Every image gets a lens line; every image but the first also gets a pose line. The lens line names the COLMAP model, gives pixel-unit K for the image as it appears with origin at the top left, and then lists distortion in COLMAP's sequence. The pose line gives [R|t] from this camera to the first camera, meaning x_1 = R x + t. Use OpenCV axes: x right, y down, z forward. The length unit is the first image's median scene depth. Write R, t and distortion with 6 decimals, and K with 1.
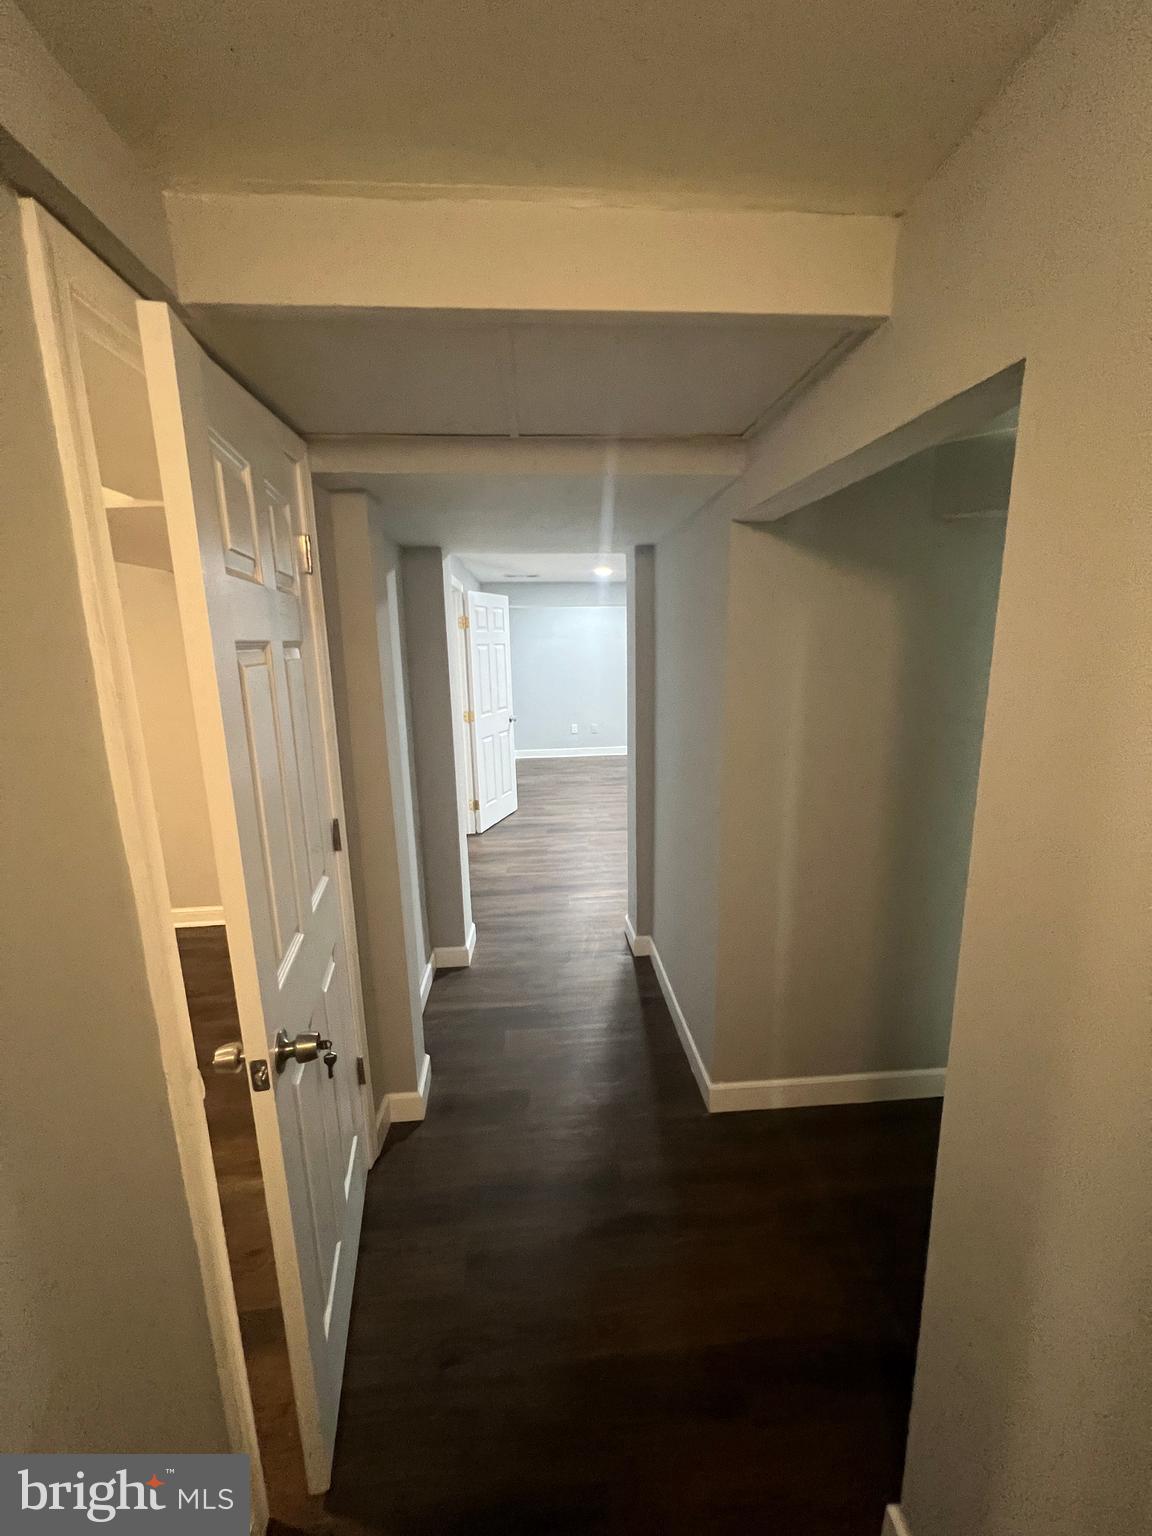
lens RADIAL K [[612.4, 0, 578.6], [0, 612.4, 769.1], [0, 0, 1]] dist [-0.000585, 0.000358]
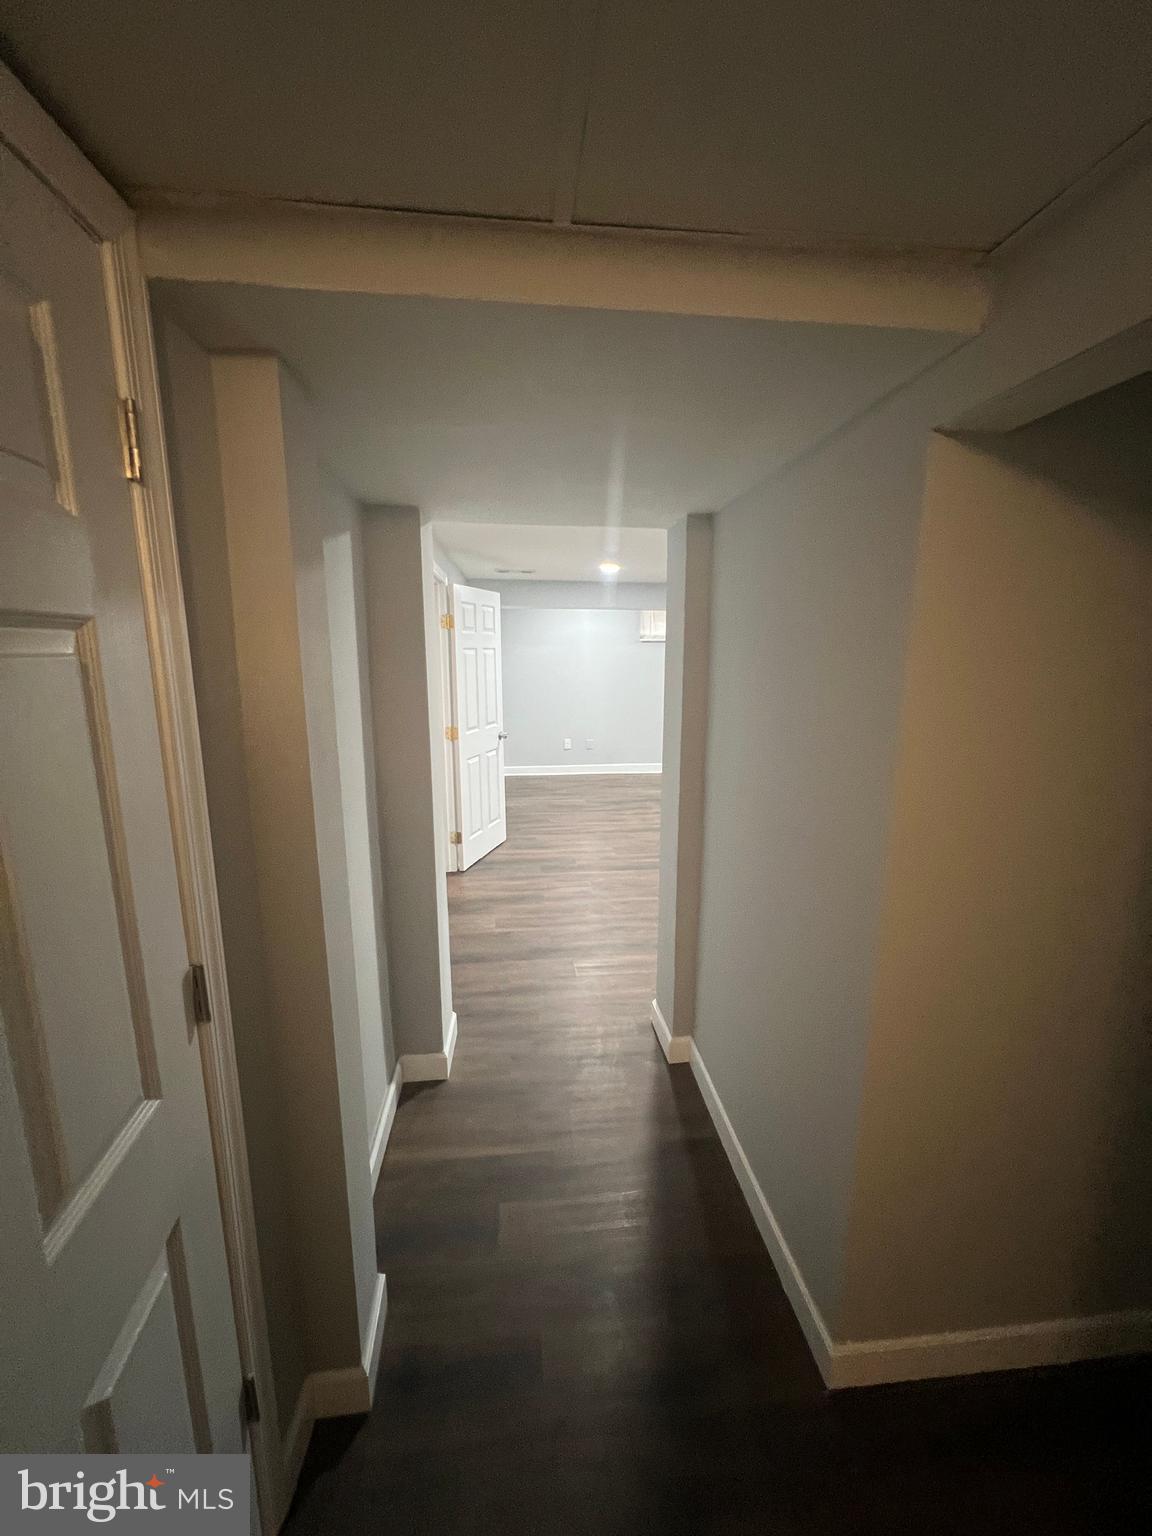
lens RADIAL K [[612.4, 0, 574.3], [0, 612.4, 766.3], [0, 0, 1]] dist [-0.000585, 0.000358]
pose [[0.999584, 0.015009, 0.024611, -0.046497], [-0.014561, 0.999727, -0.018279, -0.042095], [-0.024879, 0.017913, 0.999530, 0.234446]]
